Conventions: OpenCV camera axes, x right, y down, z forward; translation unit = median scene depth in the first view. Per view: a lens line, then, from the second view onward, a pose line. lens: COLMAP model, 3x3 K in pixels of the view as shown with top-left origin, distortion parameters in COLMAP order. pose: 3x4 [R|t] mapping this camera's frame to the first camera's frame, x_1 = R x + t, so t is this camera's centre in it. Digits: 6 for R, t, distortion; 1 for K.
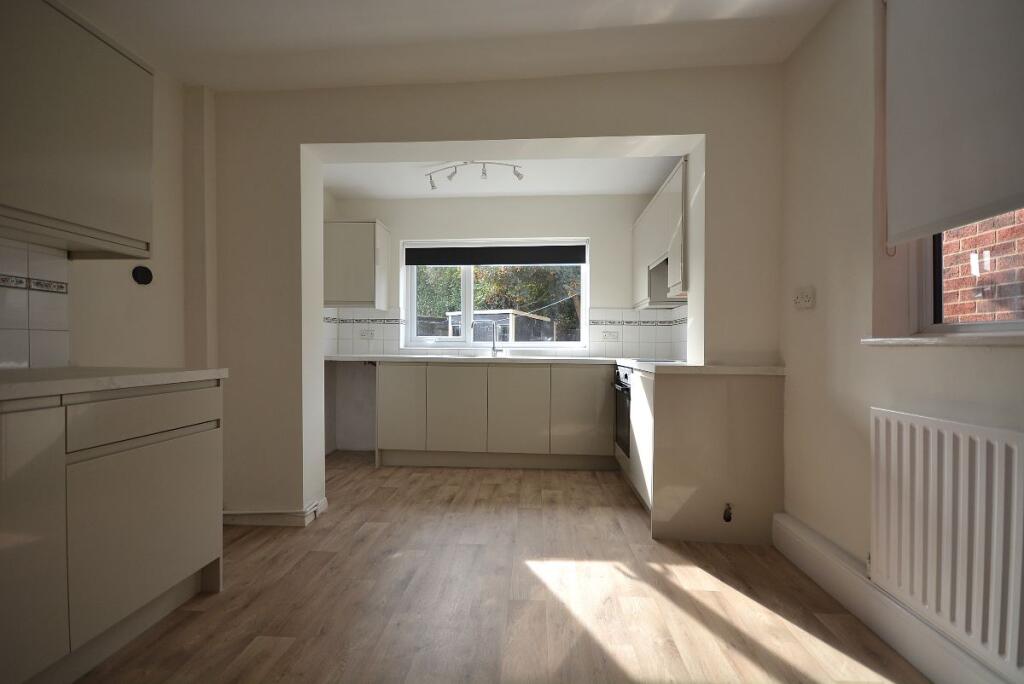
lens RADIAL K [[449.6, 0, 506.3], [0, 449.6, 349.8], [0, 0, 1]] dist [-0.004487, -0.000214]
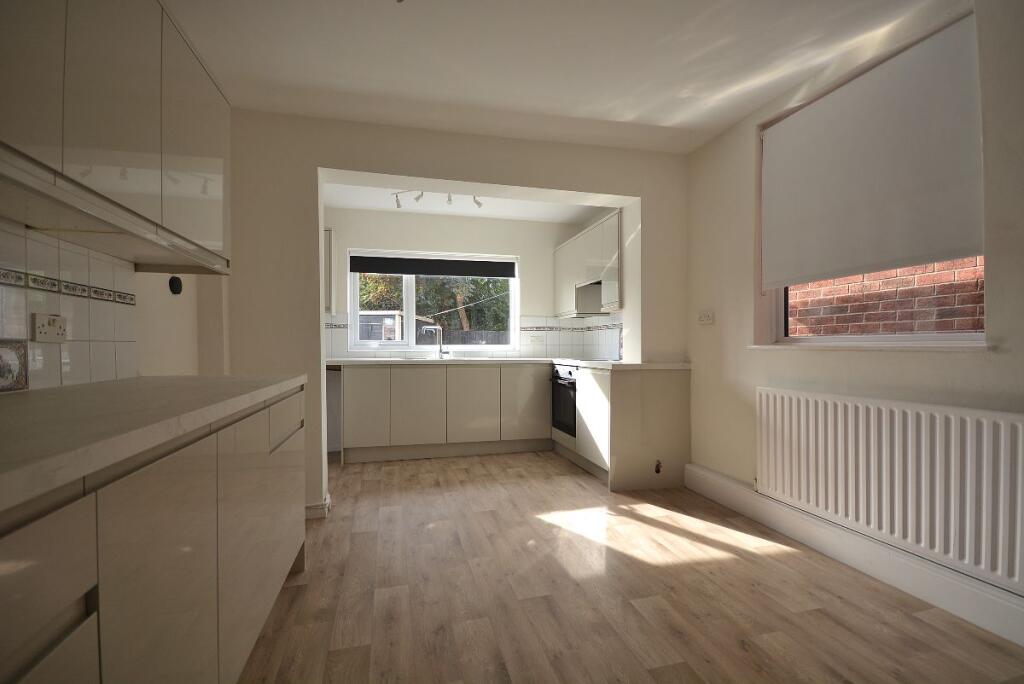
lens RADIAL K [[449.6, 0, 506.3], [0, 449.6, 349.8], [0, 0, 1]] dist [-0.004487, -0.000214]
pose [[0.949091, -0.008802, 0.314879, -0.318743], [0.008258, 0.999961, 0.003061, -0.012437], [-0.314894, -0.000304, 0.949127, -0.154454]]
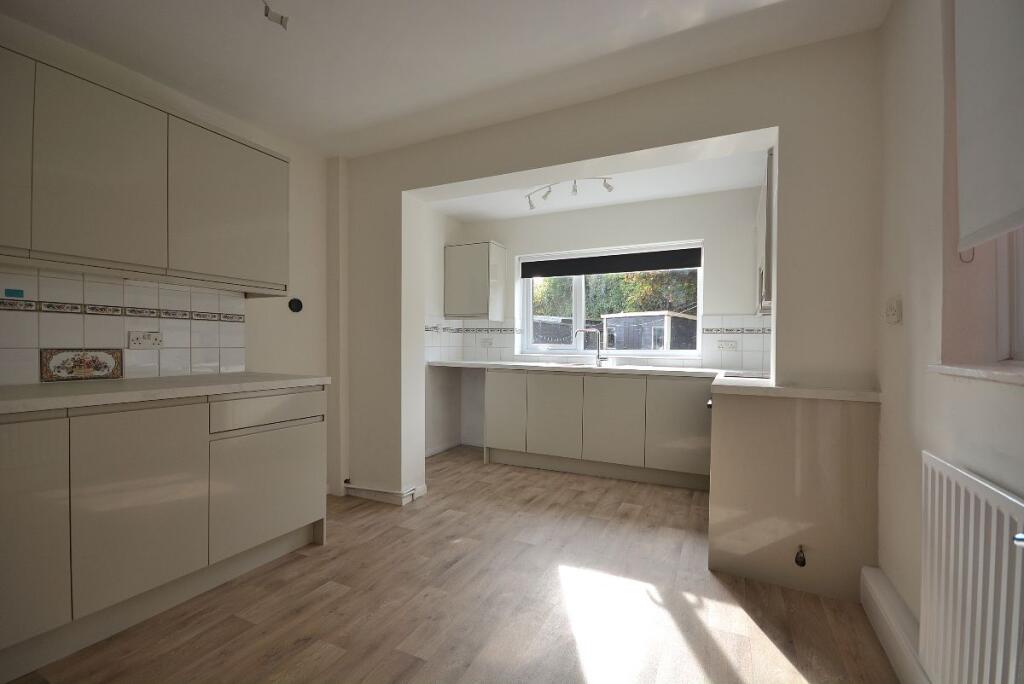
lens RADIAL K [[449.6, 0, 506.3], [0, 449.6, 349.8], [0, 0, 1]] dist [-0.004487, -0.000214]
pose [[0.927036, 0.007940, -0.374889, 0.225568], [-0.007826, 0.999968, 0.001826, -0.028132], [0.374891, 0.001241, 0.927068, -0.019629]]
